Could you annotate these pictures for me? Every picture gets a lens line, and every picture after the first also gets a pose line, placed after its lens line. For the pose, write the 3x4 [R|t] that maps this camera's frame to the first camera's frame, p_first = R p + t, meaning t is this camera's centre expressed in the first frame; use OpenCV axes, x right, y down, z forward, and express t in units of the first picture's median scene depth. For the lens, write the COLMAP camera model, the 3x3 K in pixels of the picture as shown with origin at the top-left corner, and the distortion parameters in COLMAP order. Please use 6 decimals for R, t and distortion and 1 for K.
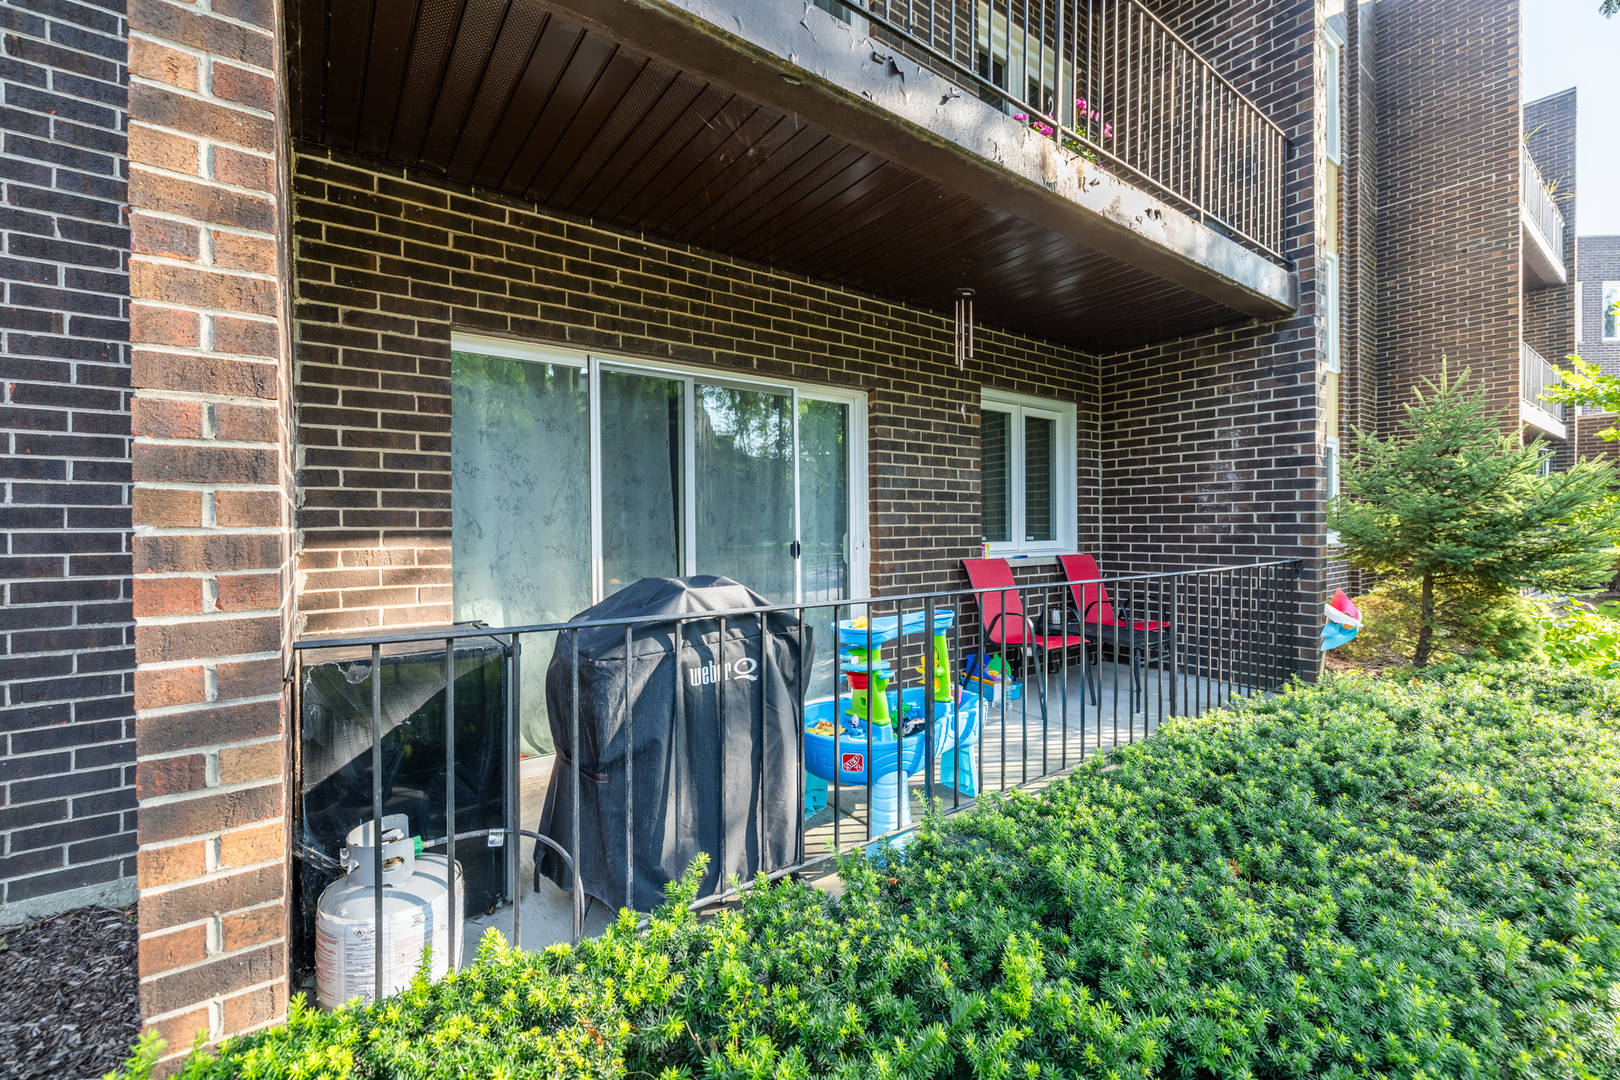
lens RADIAL K [[680.4, 0, 806.5], [0, 680.4, 527.2], [0, 0, 1]] dist [-0.000223, 0.000347]
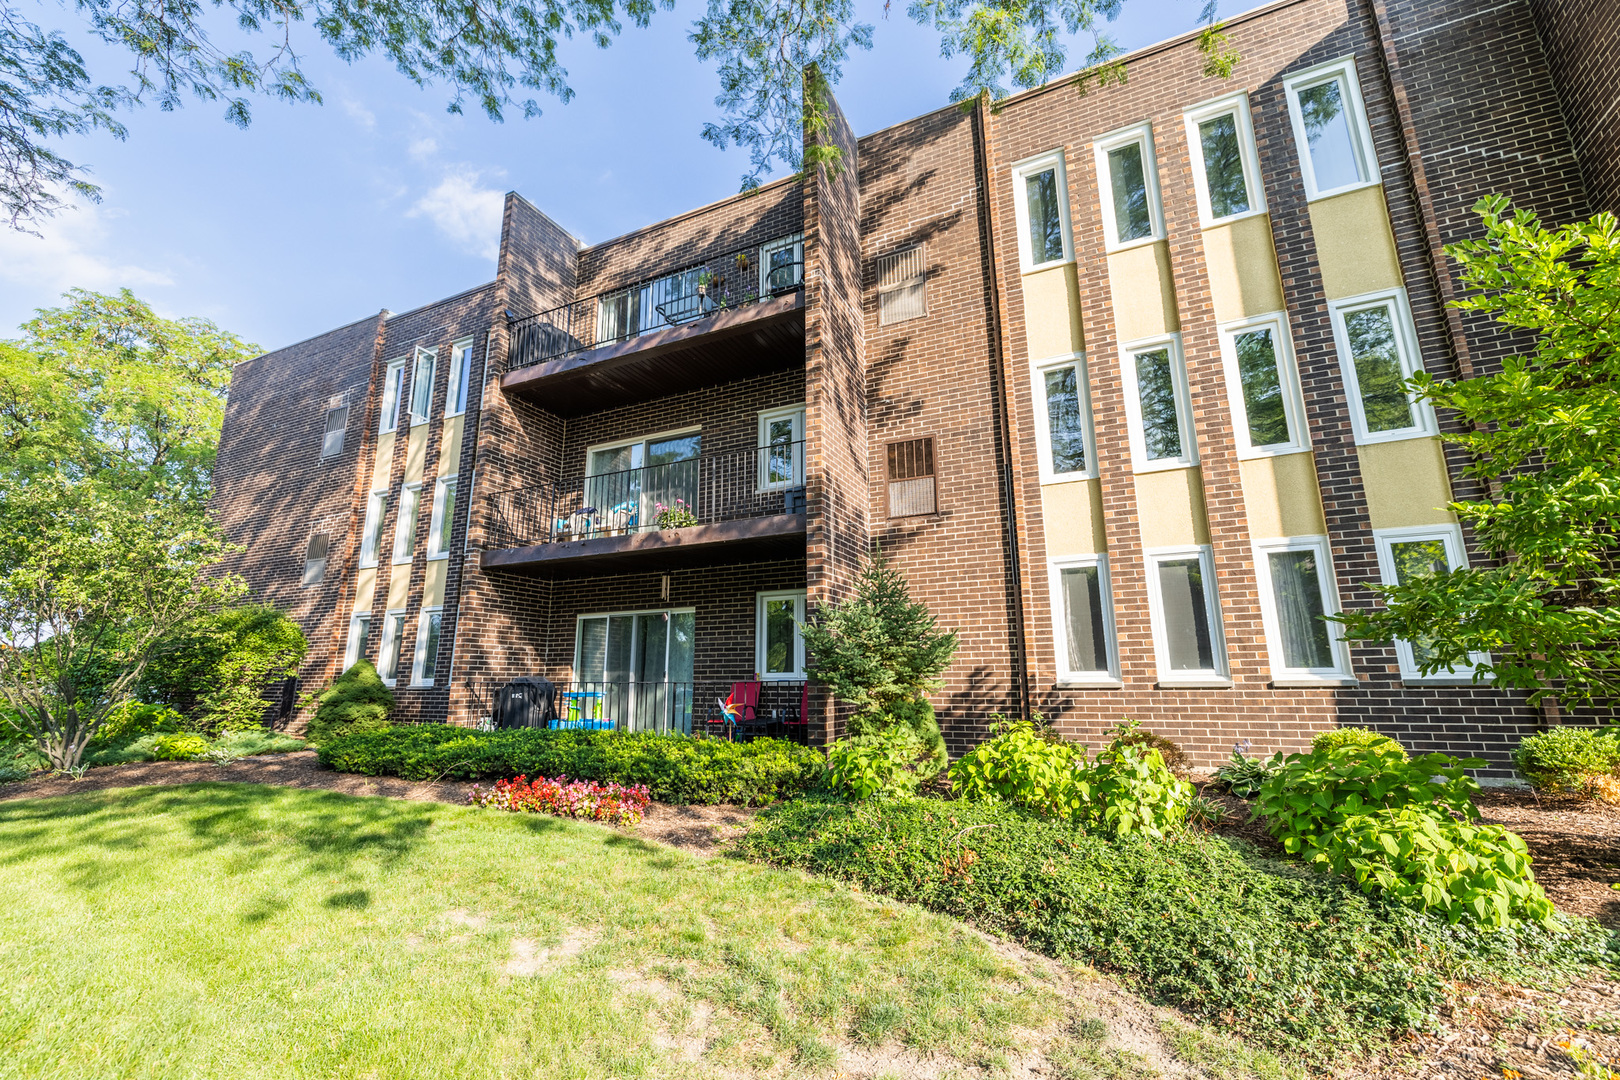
lens RADIAL K [[680.4, 0, 806.5], [0, 680.4, 527.2], [0, 0, 1]] dist [-0.000223, 0.000347]
pose [[0.462903, -0.193733, -0.864979, 3.217326], [-0.000637, 0.975751, -0.218884, 0.070858], [0.886409, 0.101873, 0.451554, 0.315504]]
